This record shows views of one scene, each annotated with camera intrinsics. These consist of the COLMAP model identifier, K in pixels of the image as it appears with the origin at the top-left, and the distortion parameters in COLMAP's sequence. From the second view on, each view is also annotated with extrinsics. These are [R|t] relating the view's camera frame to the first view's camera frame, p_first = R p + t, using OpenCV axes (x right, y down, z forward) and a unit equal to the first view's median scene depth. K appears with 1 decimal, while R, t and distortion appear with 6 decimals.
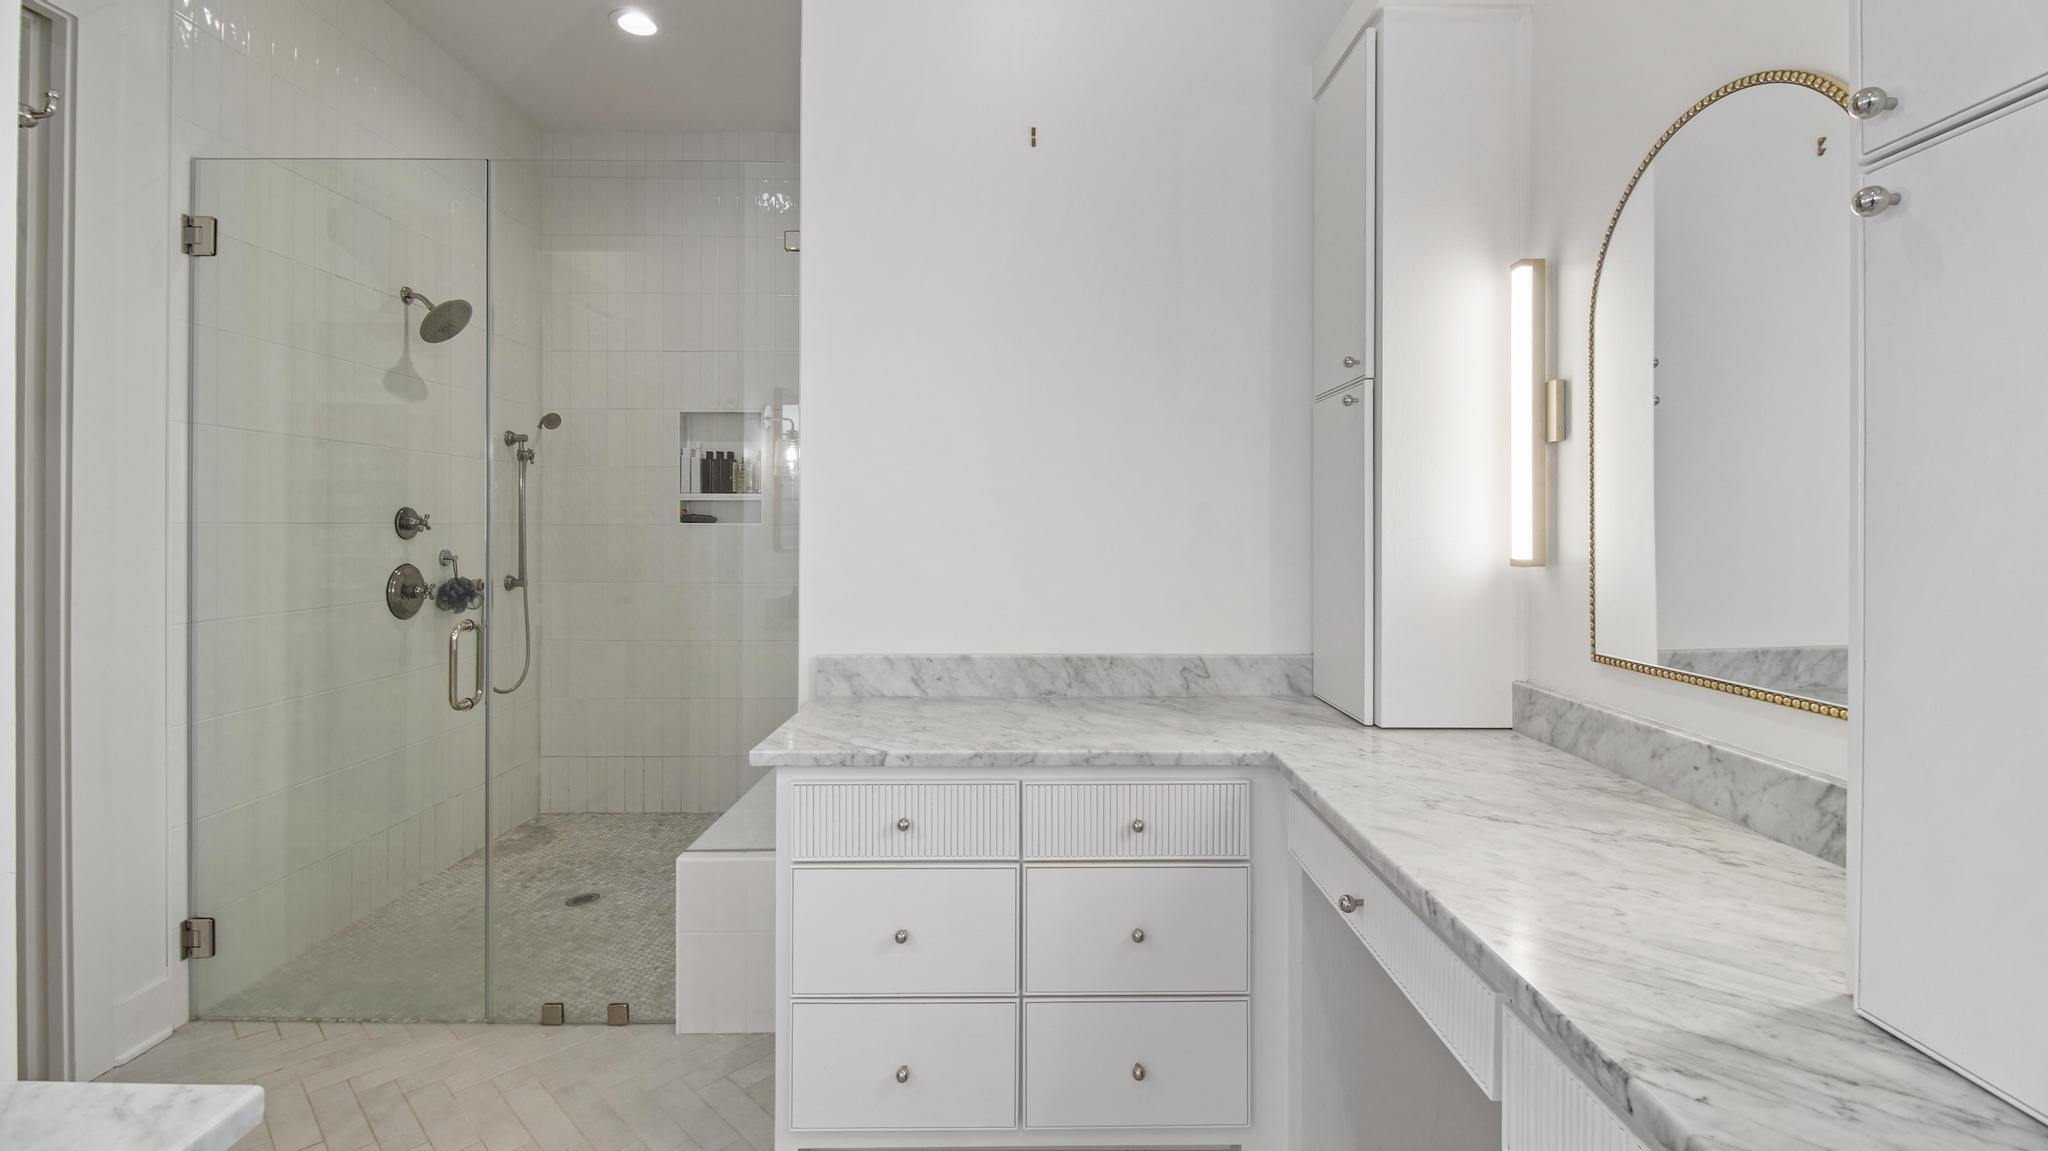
lens RADIAL K [[928.6, 0, 1037.5], [0, 928.6, 533.1], [0, 0, 1]] dist [0.022682, -0.013529]
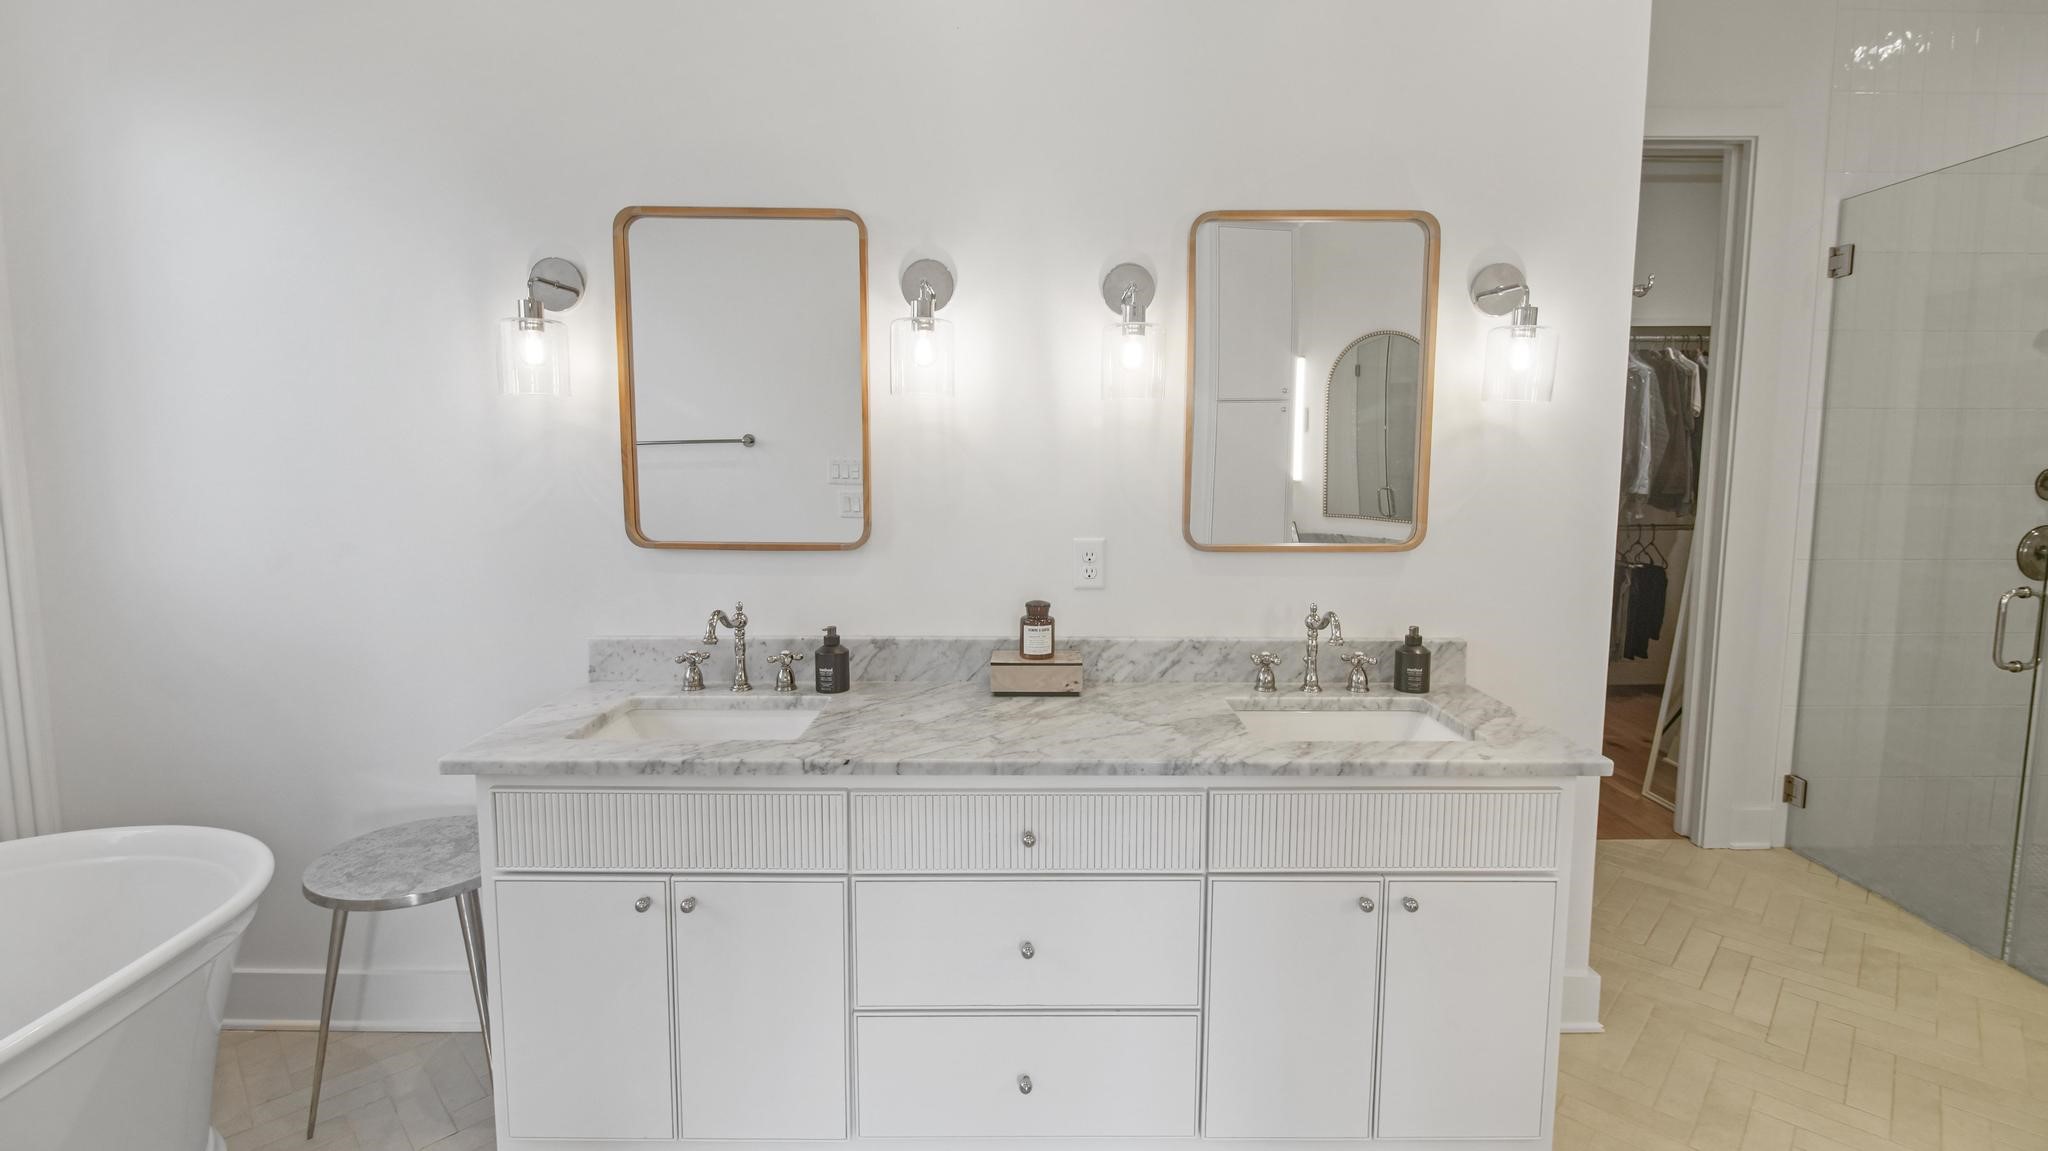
lens RADIAL K [[928.6, 0, 1037.5], [0, 928.6, 533.1], [0, 0, 1]] dist [0.022682, -0.013529]
pose [[0.022077, 0.086206, -0.996033, 0.399704], [-0.009059, 0.996252, 0.086024, -0.046908], [0.999715, 0.007124, 0.022776, -0.131231]]
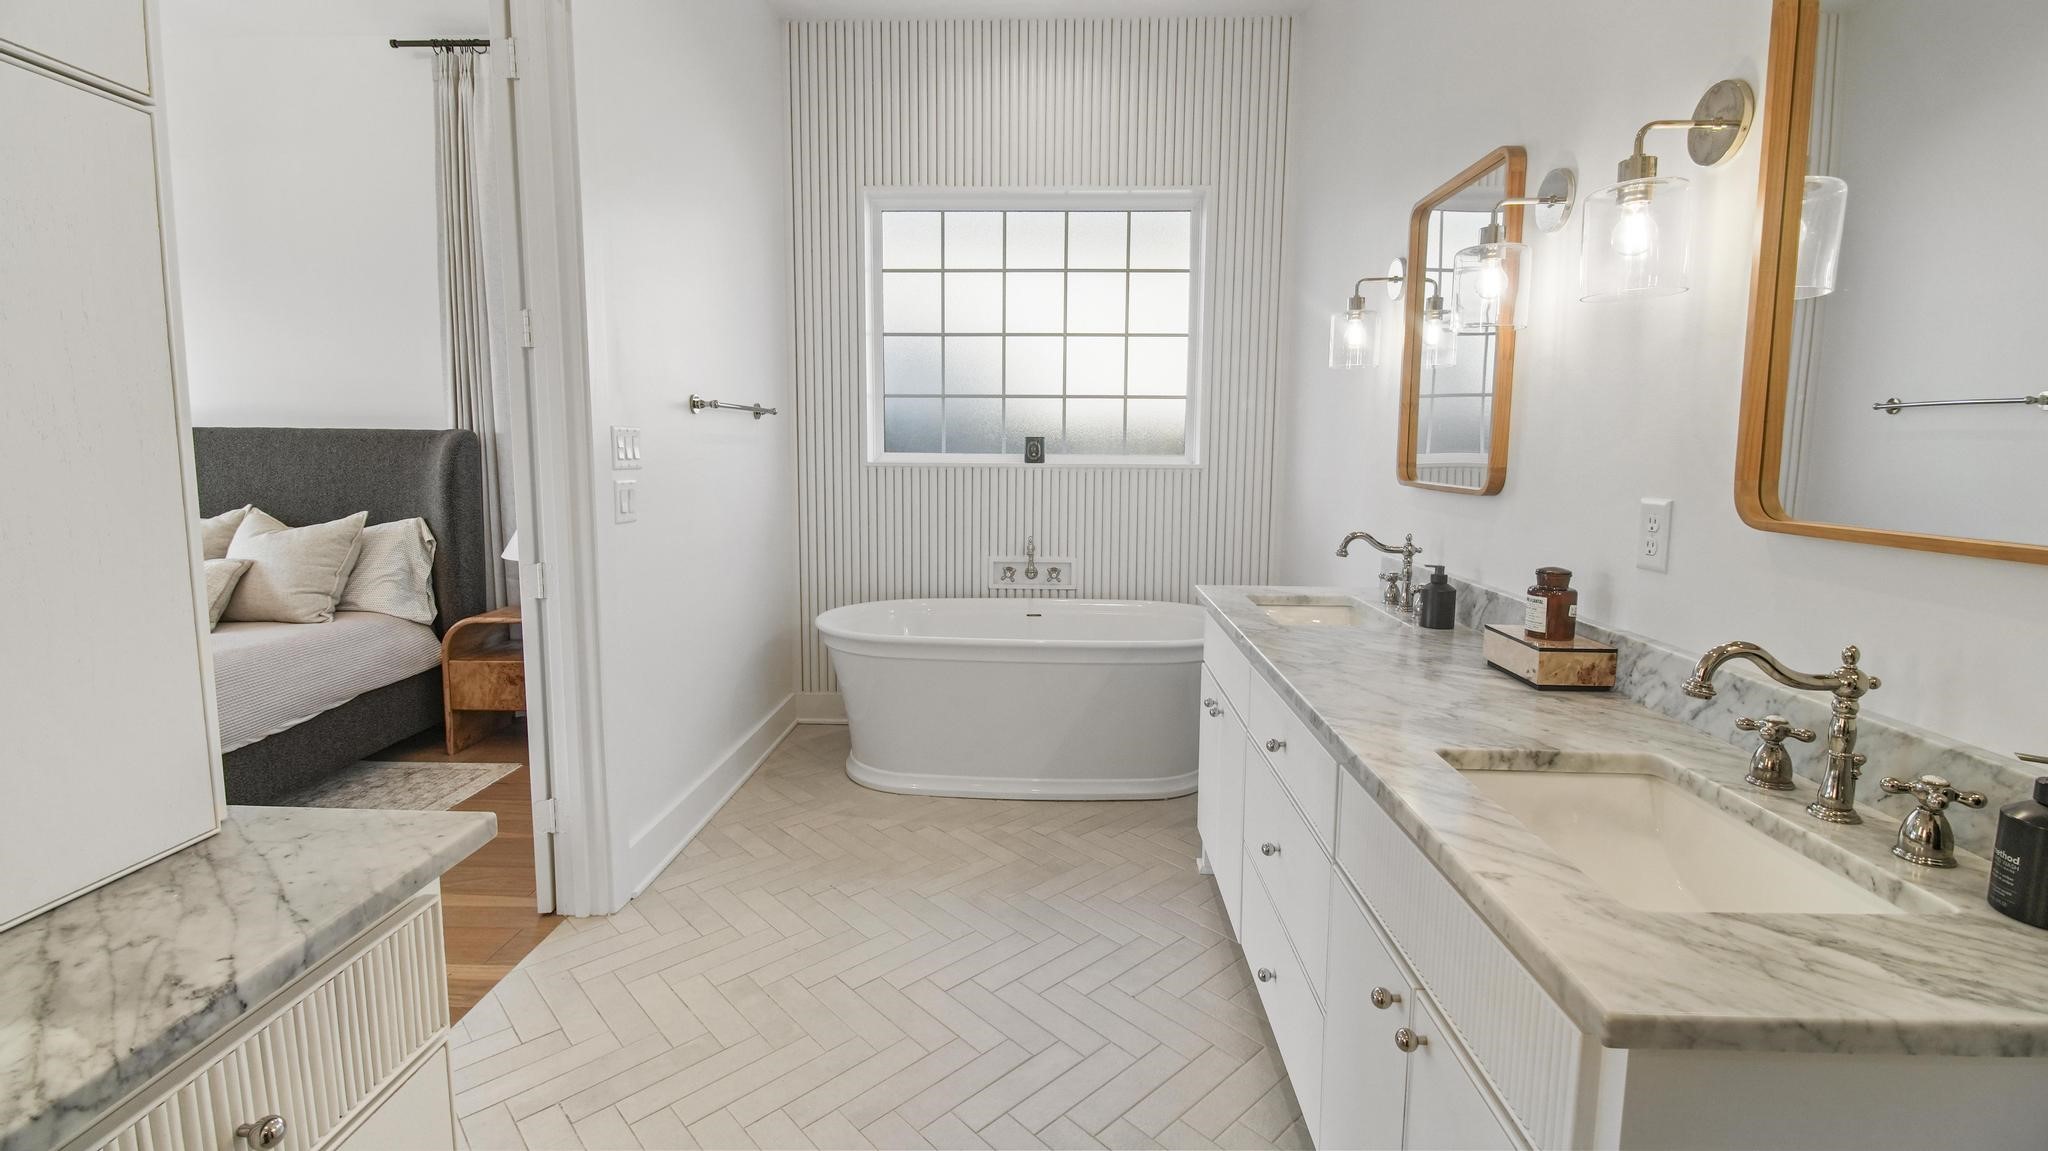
lens RADIAL K [[928.6, 0, 1037.5], [0, 928.6, 533.1], [0, 0, 1]] dist [0.022682, -0.013529]
pose [[-0.999521, -0.011581, 0.028706, -0.076245], [-0.008662, 0.994969, 0.099803, -0.003034], [-0.029717, 0.099507, -0.994593, 0.571892]]
